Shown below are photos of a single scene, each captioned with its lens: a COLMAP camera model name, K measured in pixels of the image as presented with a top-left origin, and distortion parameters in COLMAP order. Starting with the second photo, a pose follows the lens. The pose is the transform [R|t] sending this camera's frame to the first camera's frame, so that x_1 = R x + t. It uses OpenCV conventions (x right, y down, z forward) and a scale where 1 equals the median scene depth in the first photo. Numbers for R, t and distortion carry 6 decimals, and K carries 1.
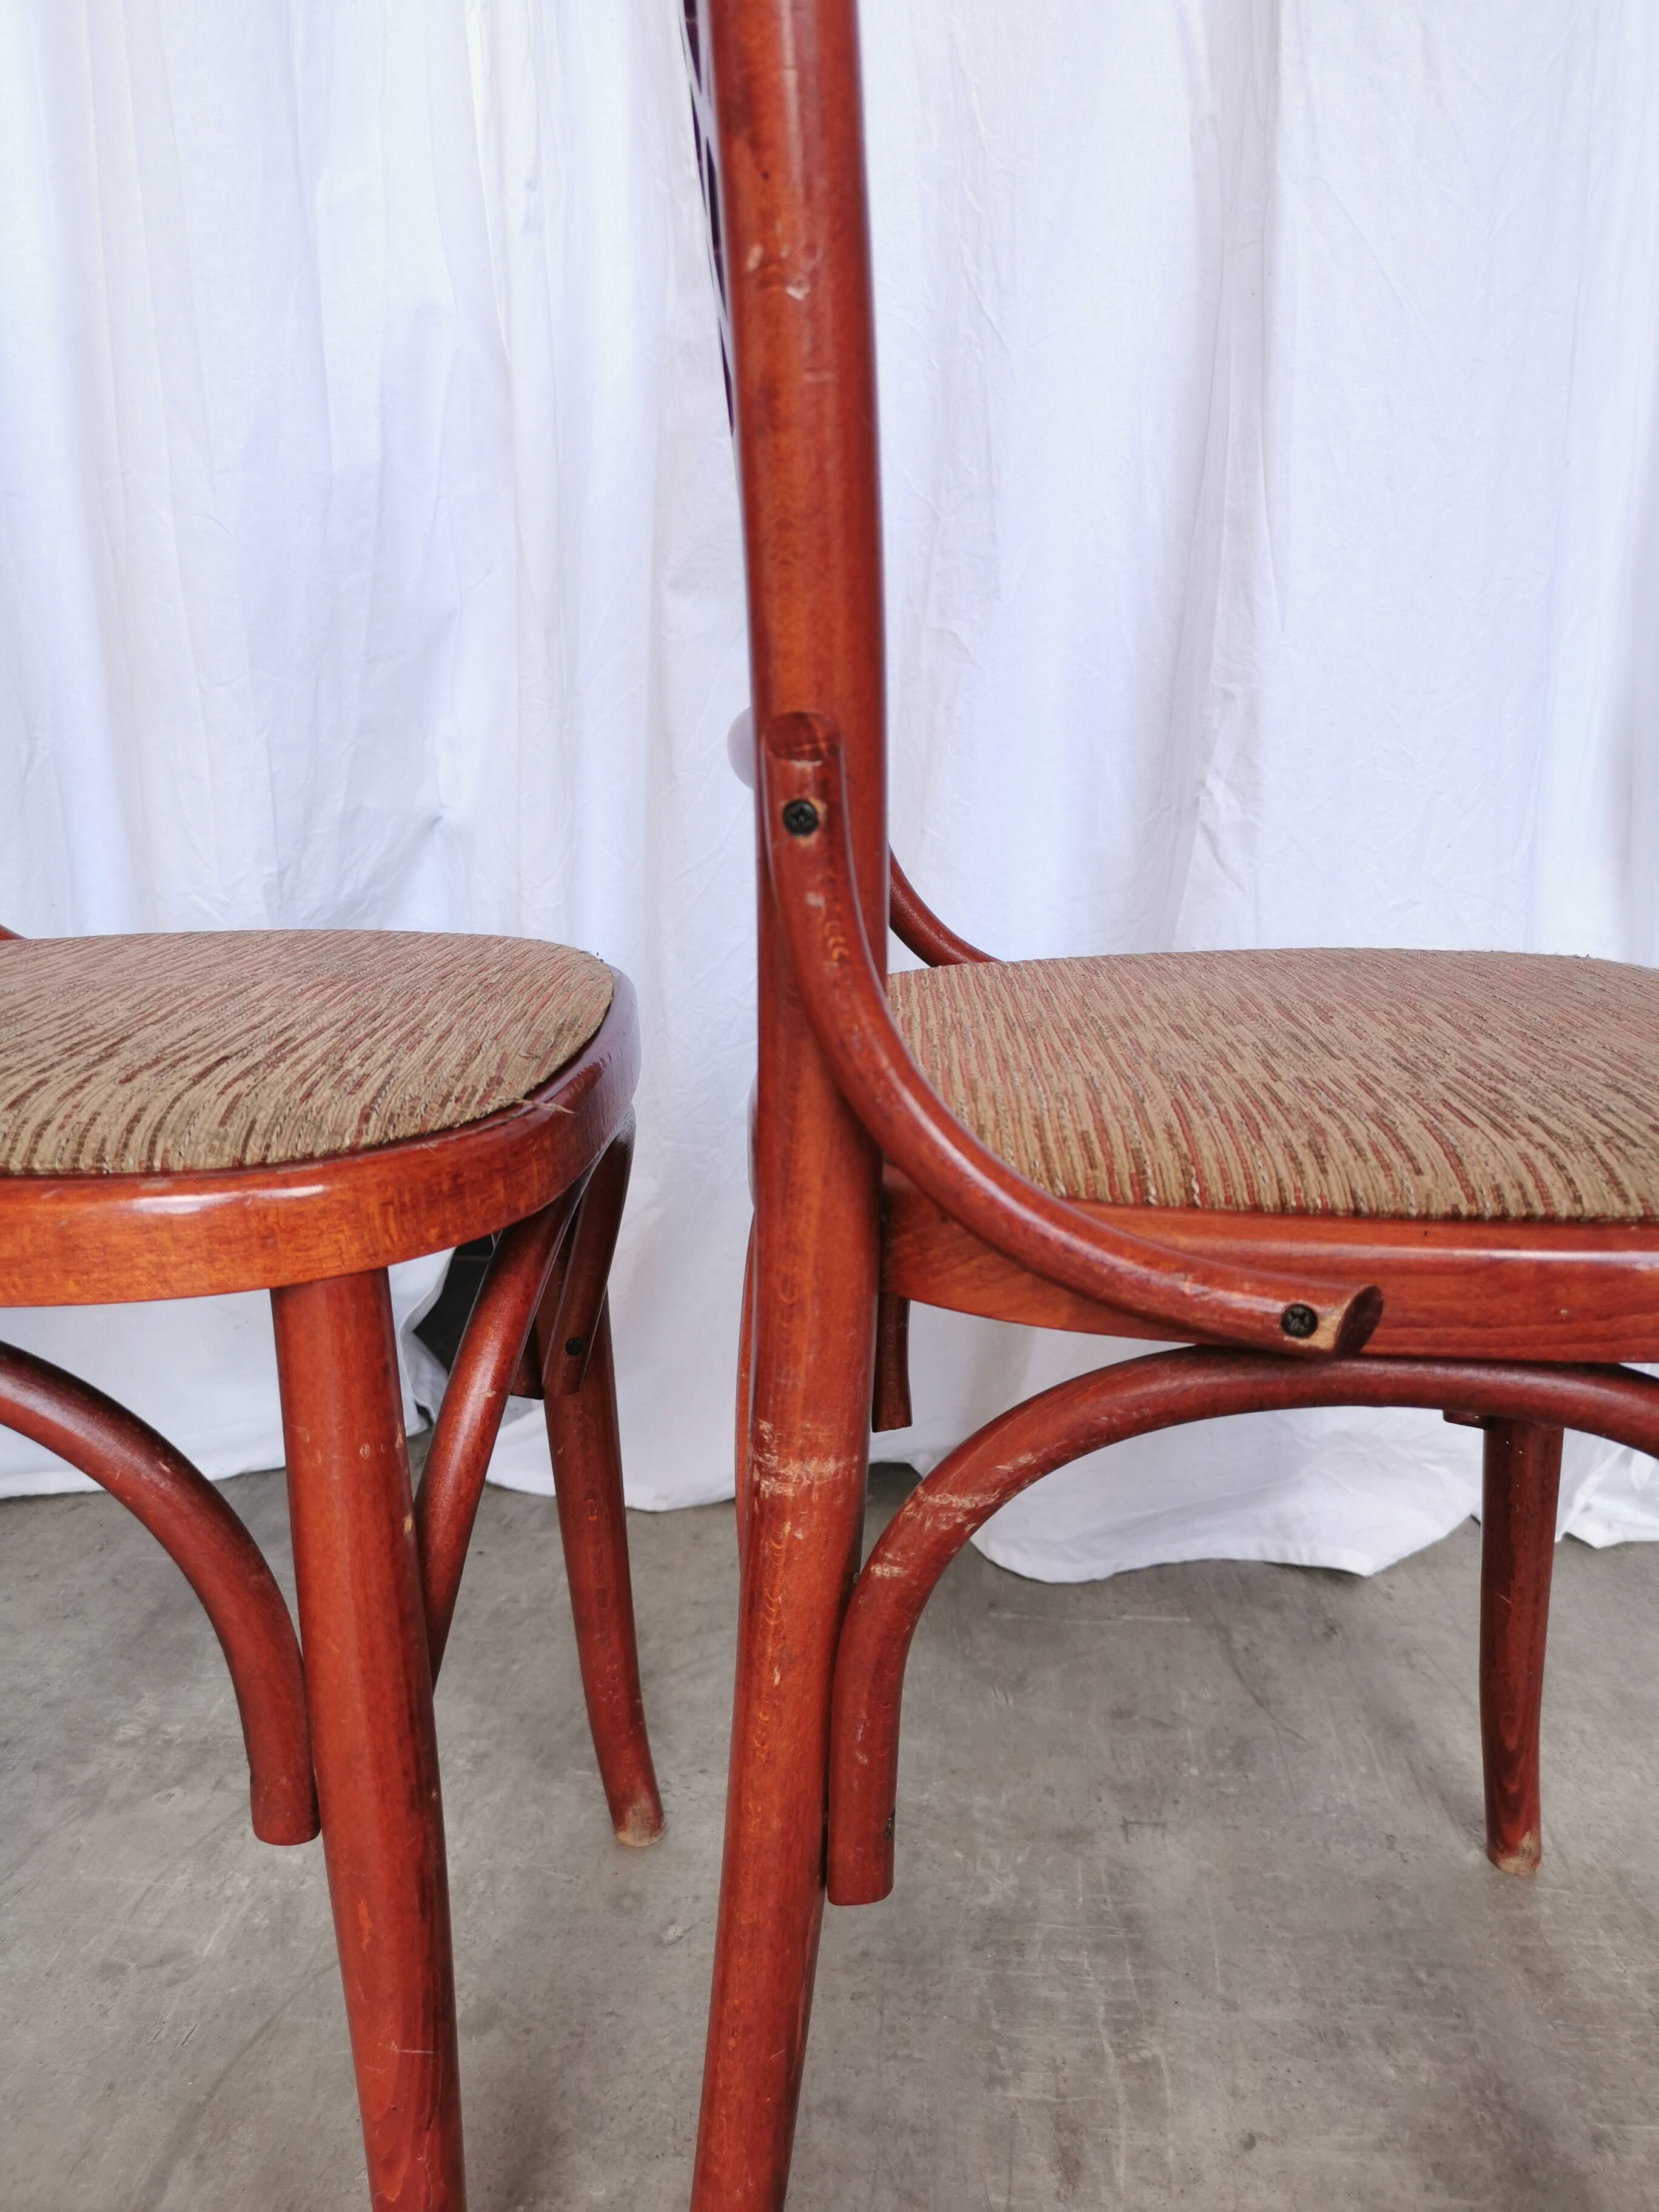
lens RADIAL K [[1731.1, 0, 816.7], [0, 1731.1, 1141.9], [0, 0, 1]] dist [0.047844, -0.055474]
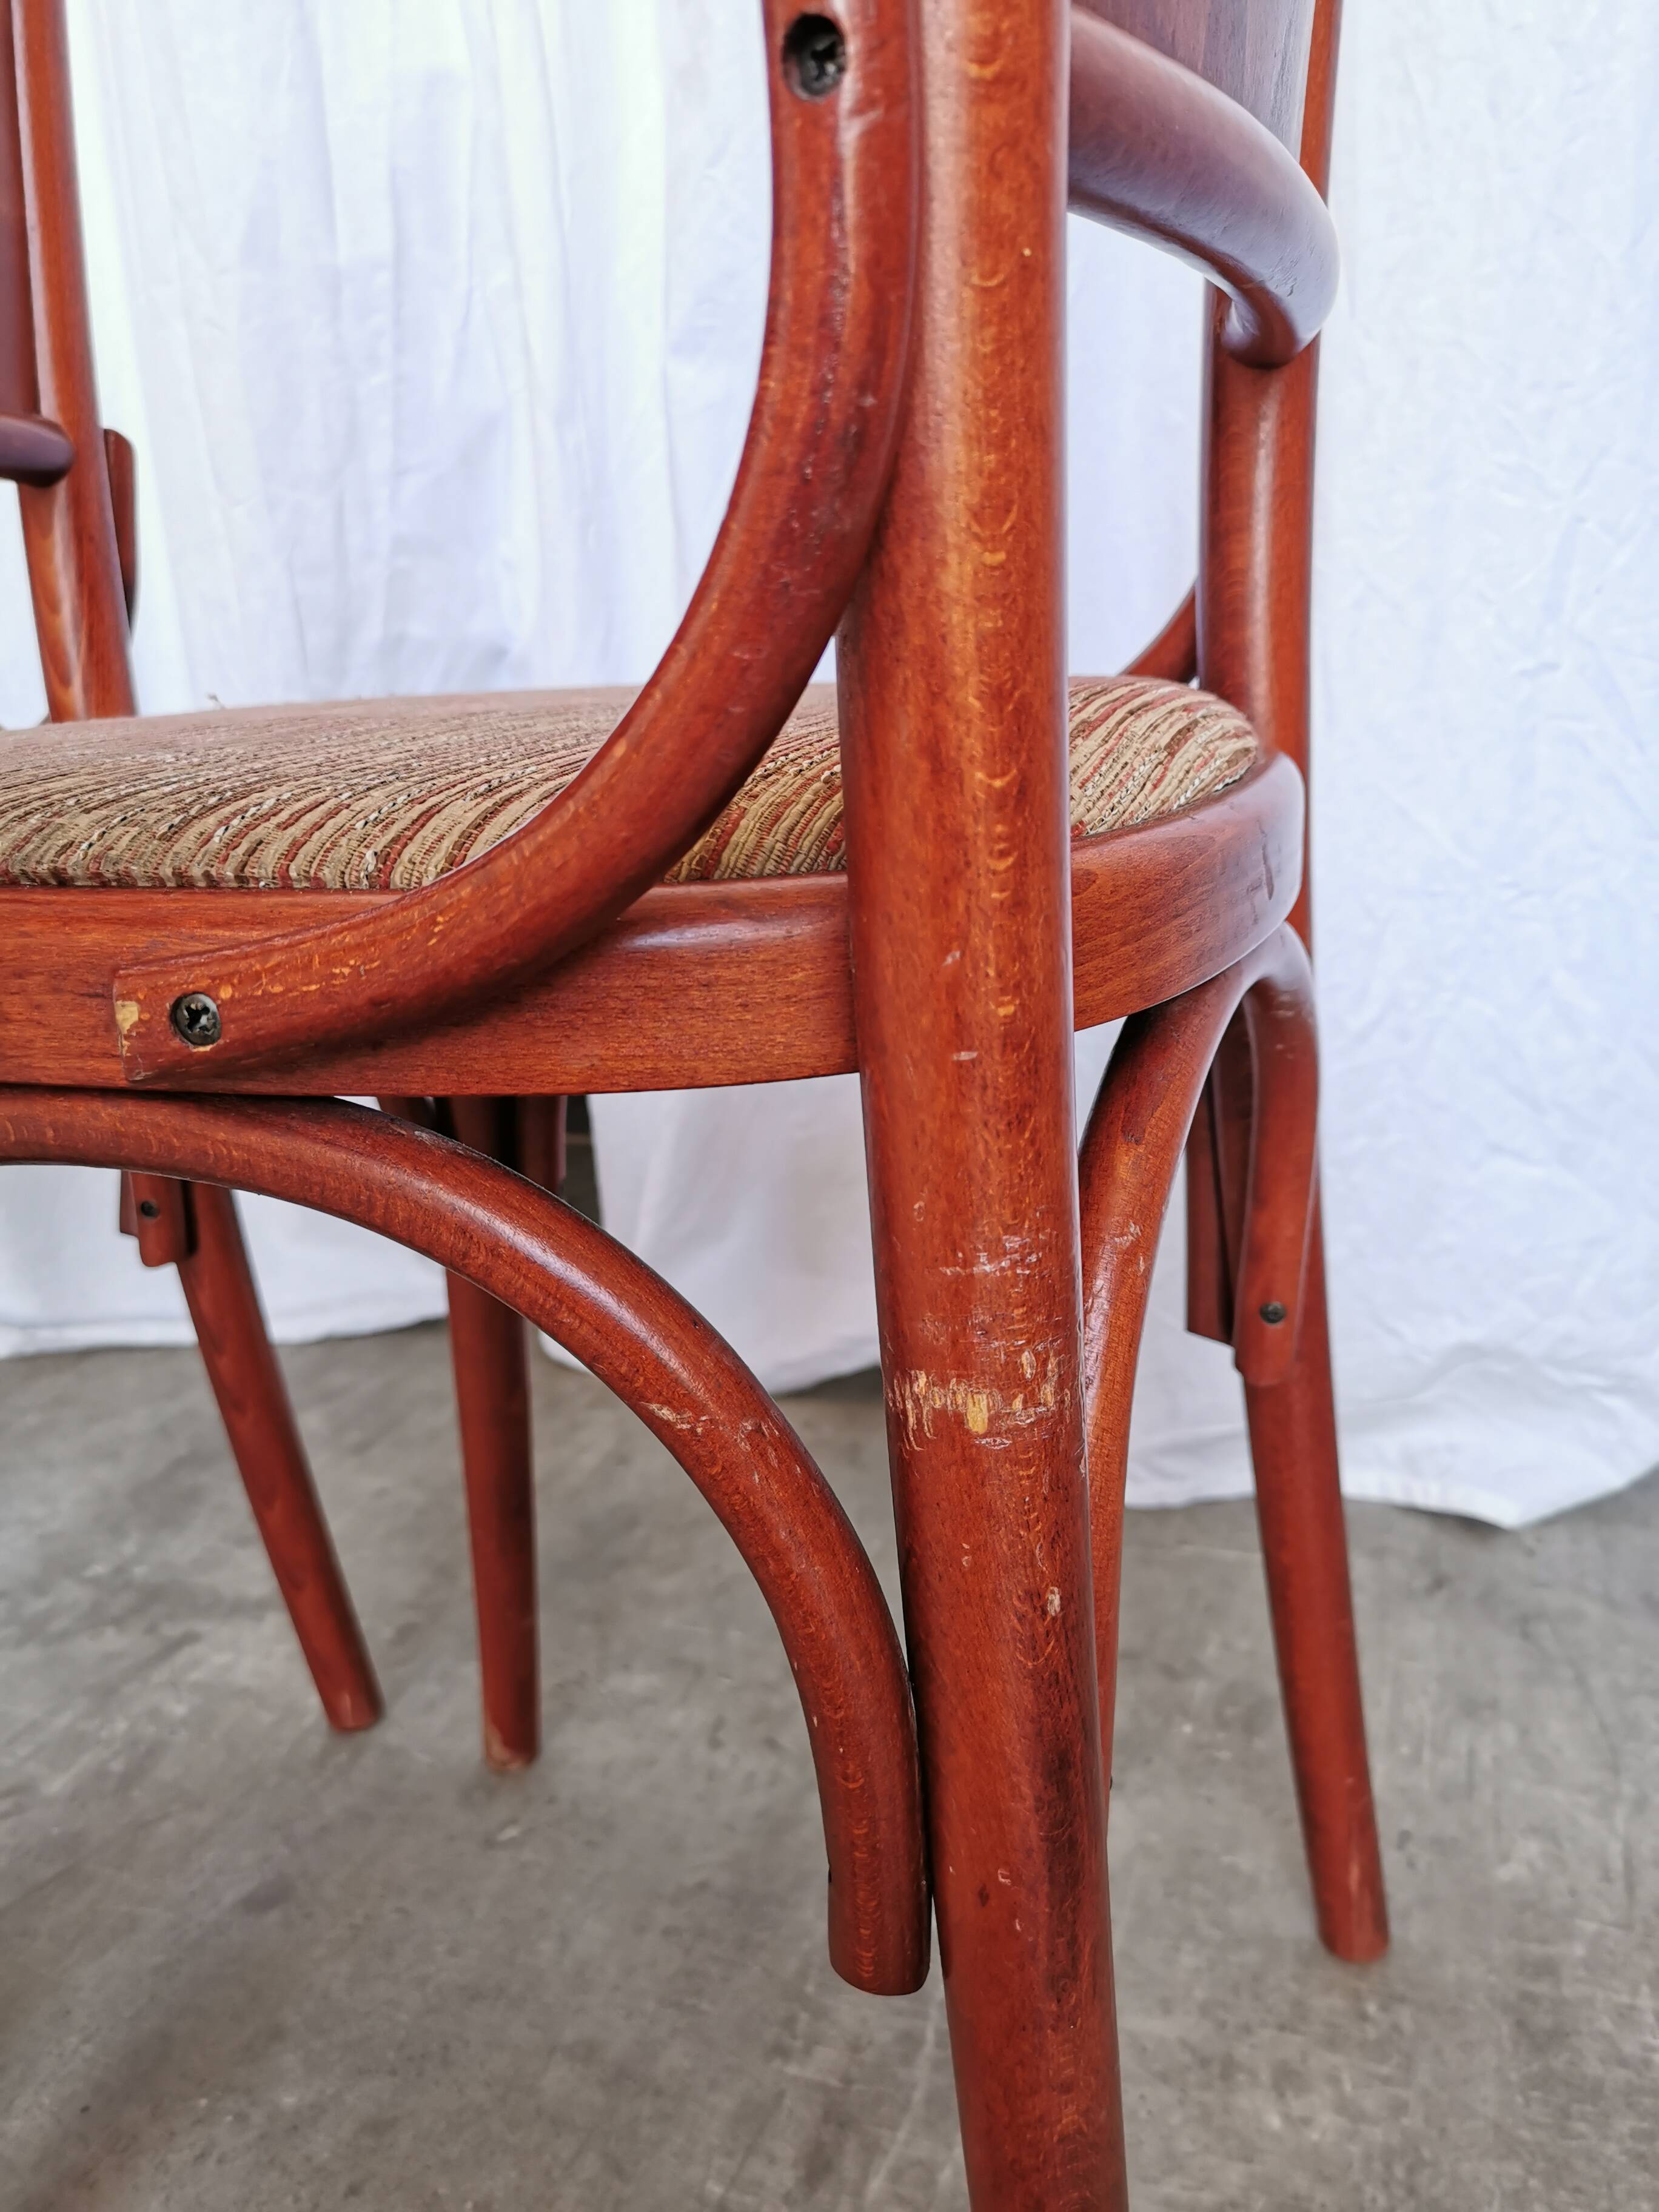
lens RADIAL K [[1731.1, 0, 819.4], [0, 1731.1, 1142.4], [0, 0, 1]] dist [0.047844, -0.055474]
pose [[0.965667, 0.024160, -0.258657, 0.305032], [-0.016816, 0.999391, 0.030566, 0.074026], [0.259238, -0.025167, 0.965486, 0.199059]]
